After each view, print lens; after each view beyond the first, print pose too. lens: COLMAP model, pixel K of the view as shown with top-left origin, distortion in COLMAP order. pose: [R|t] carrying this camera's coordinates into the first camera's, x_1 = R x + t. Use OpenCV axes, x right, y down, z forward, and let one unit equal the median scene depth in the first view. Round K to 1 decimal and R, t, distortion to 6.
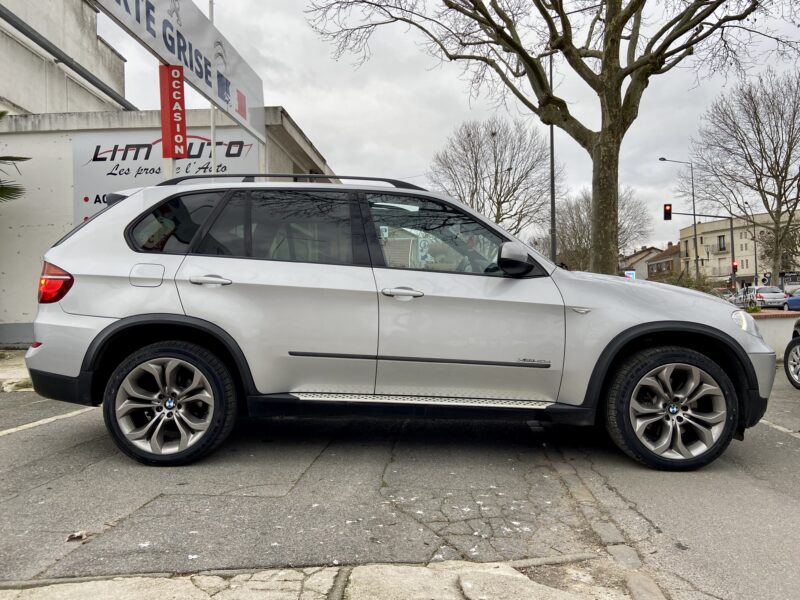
lens RADIAL K [[600.8, 0, 400.0], [0, 600.8, 300.0], [0, 0, 1]] dist [0.106127, -0.126389]
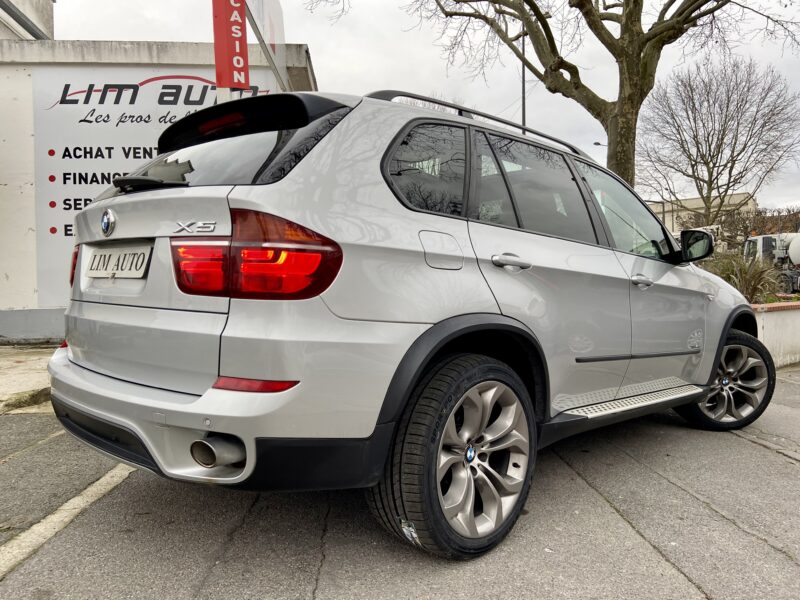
lens RADIAL K [[600.8, 0, 400.0], [0, 600.8, 300.0], [0, 0, 1]] dist [0.106127, -0.126389]
pose [[0.991320, -0.000313, 0.131470, -0.125181], [-0.003909, 0.999485, 0.031856, -0.002387], [-0.131413, -0.032093, 0.990808, 0.114900]]
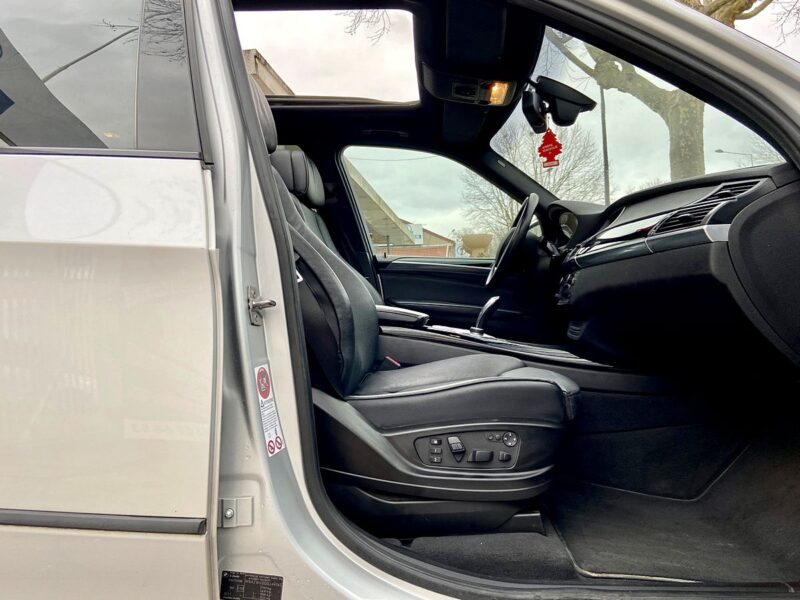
lens RADIAL K [[600.8, 0, 400.0], [0, 600.8, 300.0], [0, 0, 1]] dist [0.106127, -0.126389]
pose [[0.997632, -0.023969, -0.064468, 0.014902], [0.022826, 0.999570, -0.018412, 0.002680], [0.064882, 0.016897, 0.997750, 0.194680]]
